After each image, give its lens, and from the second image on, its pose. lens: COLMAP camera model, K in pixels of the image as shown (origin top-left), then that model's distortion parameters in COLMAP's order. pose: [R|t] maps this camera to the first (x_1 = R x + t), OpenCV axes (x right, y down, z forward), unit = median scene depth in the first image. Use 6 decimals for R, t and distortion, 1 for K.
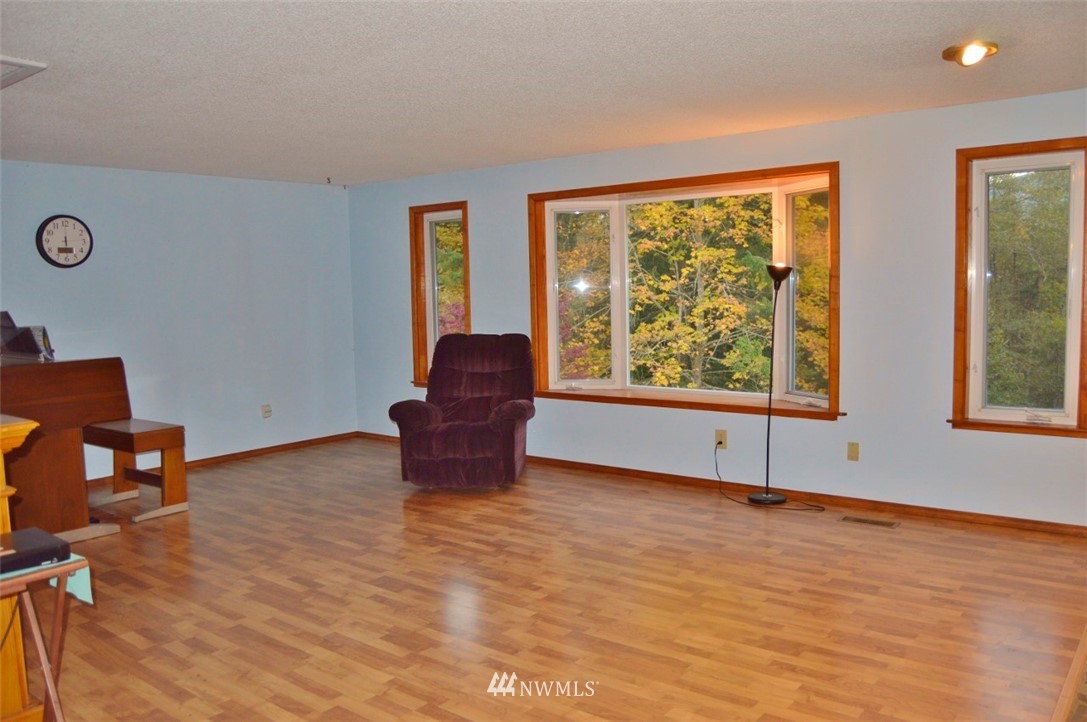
lens RADIAL K [[869.6, 0, 552.2], [0, 869.6, 360.5], [0, 0, 1]] dist [-0.078465, 0.007422]
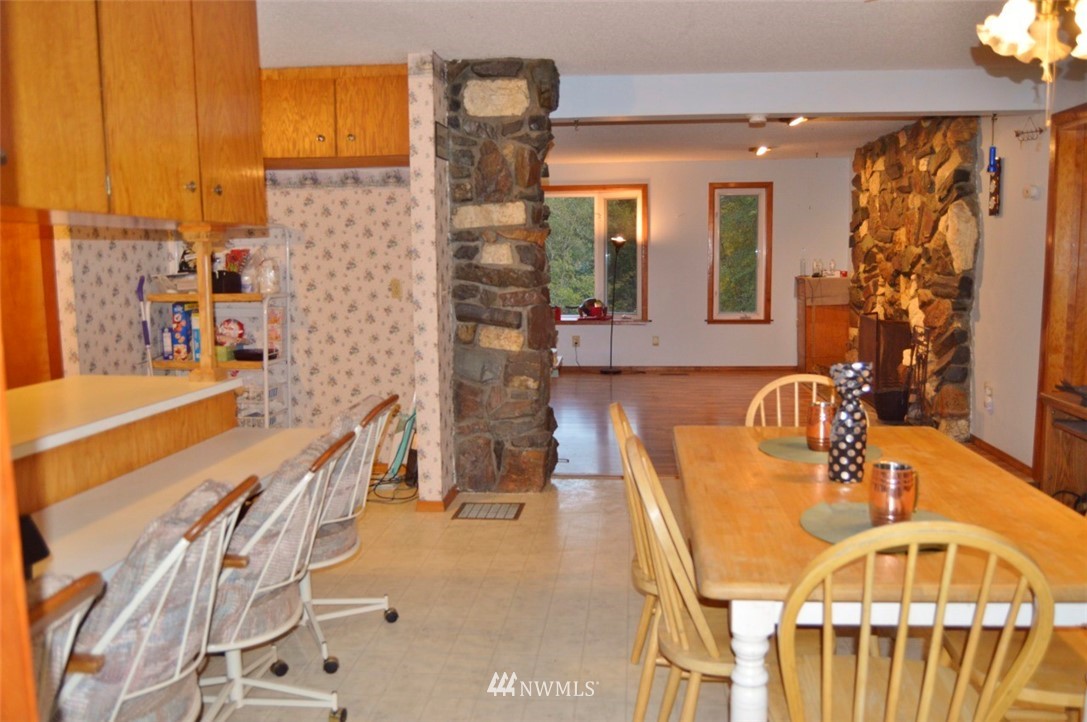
lens RADIAL K [[869.6, 0, 552.2], [0, 869.6, 360.5], [0, 0, 1]] dist [-0.078465, 0.007422]
pose [[0.816575, -0.070233, 0.572951, -1.125901], [0.046149, 0.997336, 0.056482, 0.038157], [-0.575392, -0.019681, 0.817641, -0.497878]]
